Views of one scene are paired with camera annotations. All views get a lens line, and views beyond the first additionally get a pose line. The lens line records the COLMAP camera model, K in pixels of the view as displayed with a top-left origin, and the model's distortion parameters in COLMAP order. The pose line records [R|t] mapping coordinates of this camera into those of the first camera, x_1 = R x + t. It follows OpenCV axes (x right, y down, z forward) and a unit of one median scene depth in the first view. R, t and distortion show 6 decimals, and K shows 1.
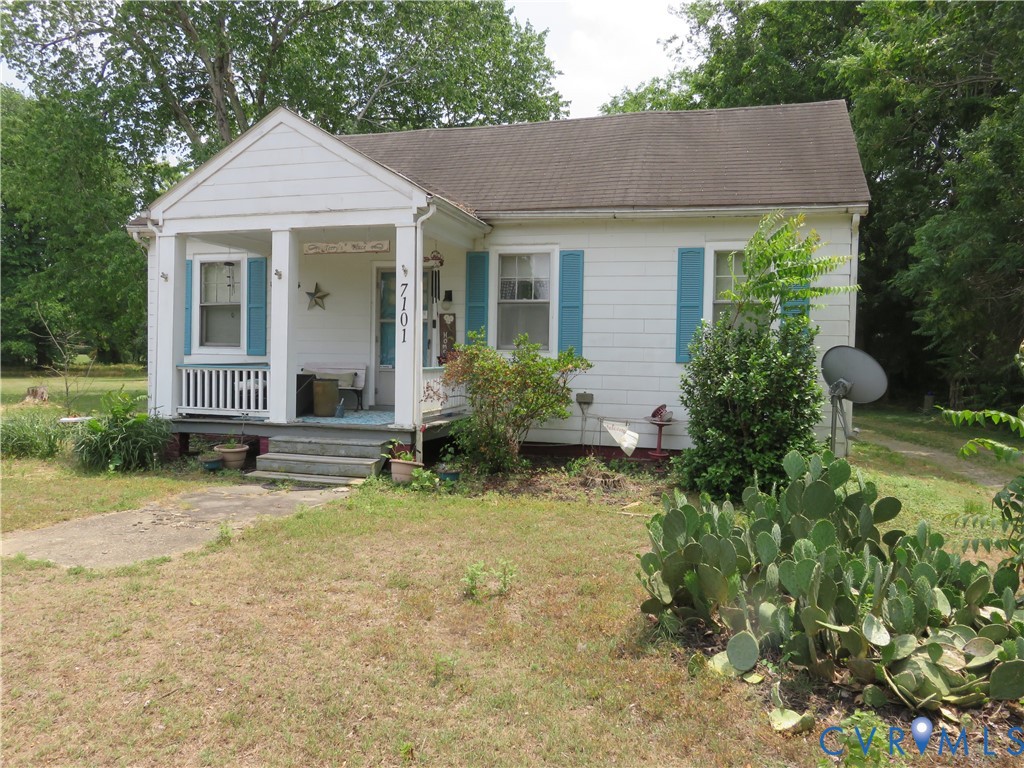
lens RADIAL K [[775.6, 0, 510.6], [0, 775.6, 383.3], [0, 0, 1]] dist [-0.007099, 0.003888]
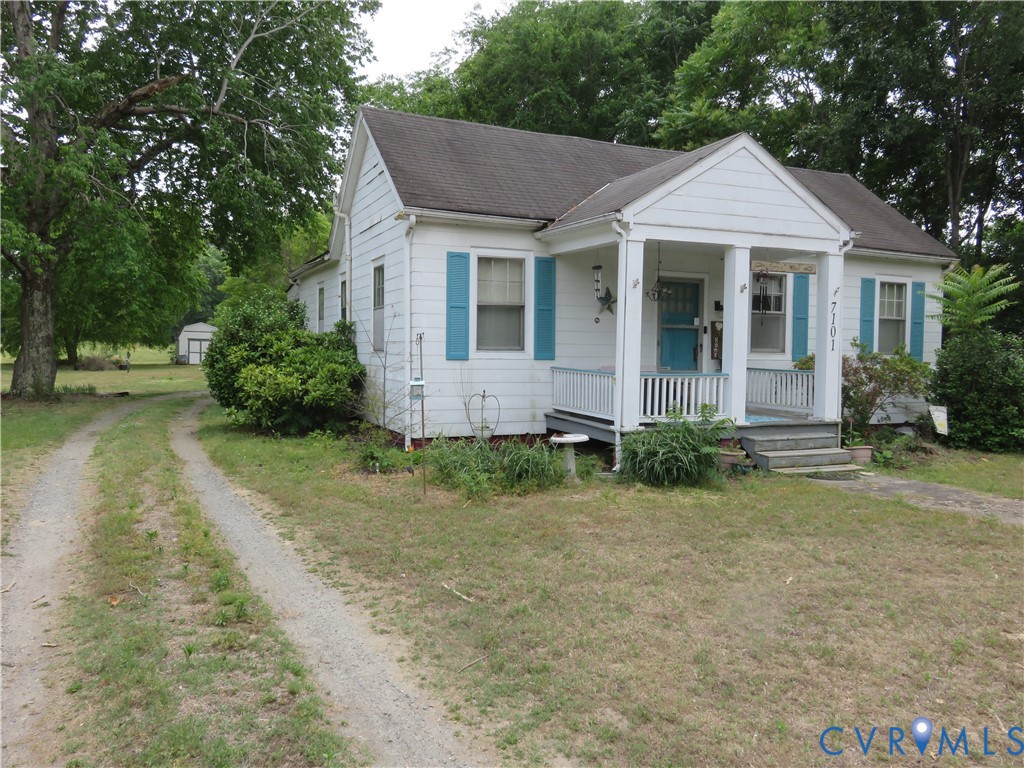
lens RADIAL K [[775.6, 0, 512.3], [0, 775.6, 377.9], [0, 0, 1]] dist [-0.007099, 0.003888]
pose [[0.767958, -0.031789, 0.639711, -1.171503], [0.020541, 0.999476, 0.025008, -0.045855], [-0.640171, -0.006064, 0.768209, 0.351201]]
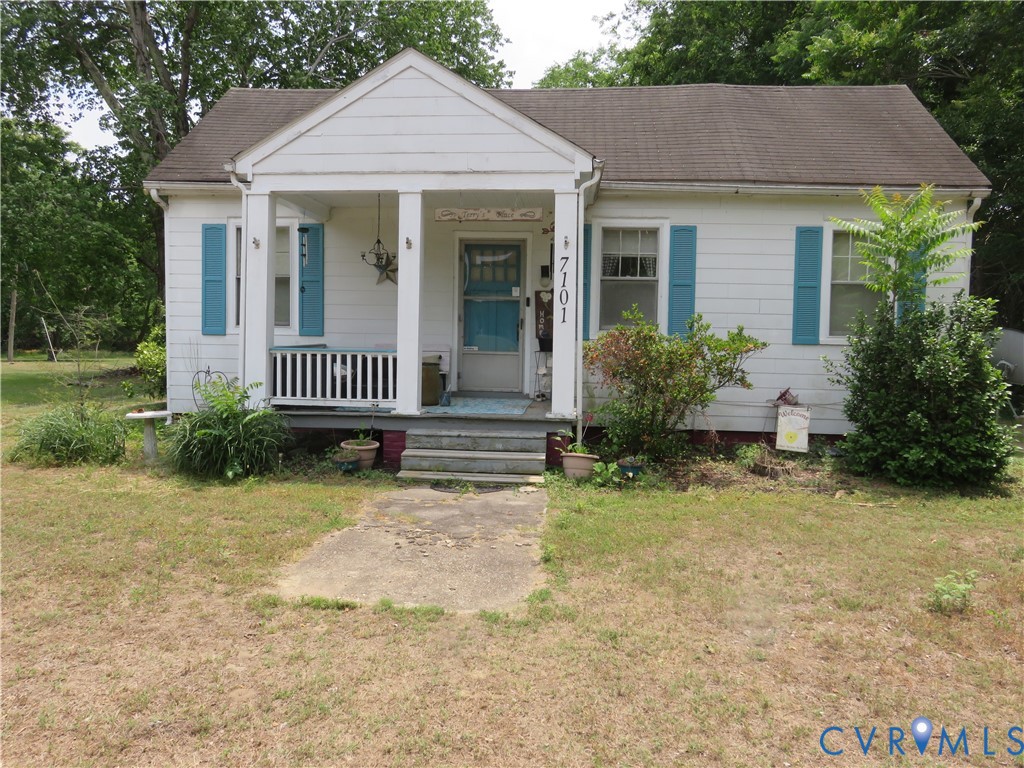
lens RADIAL K [[775.6, 0, 513.1], [0, 775.6, 381.3], [0, 0, 1]] dist [-0.007099, 0.003888]
pose [[0.979306, -0.011447, 0.202063, -0.340578], [0.006138, 0.999620, 0.026883, -0.008419], [-0.202294, -0.025086, 0.979003, 0.116167]]
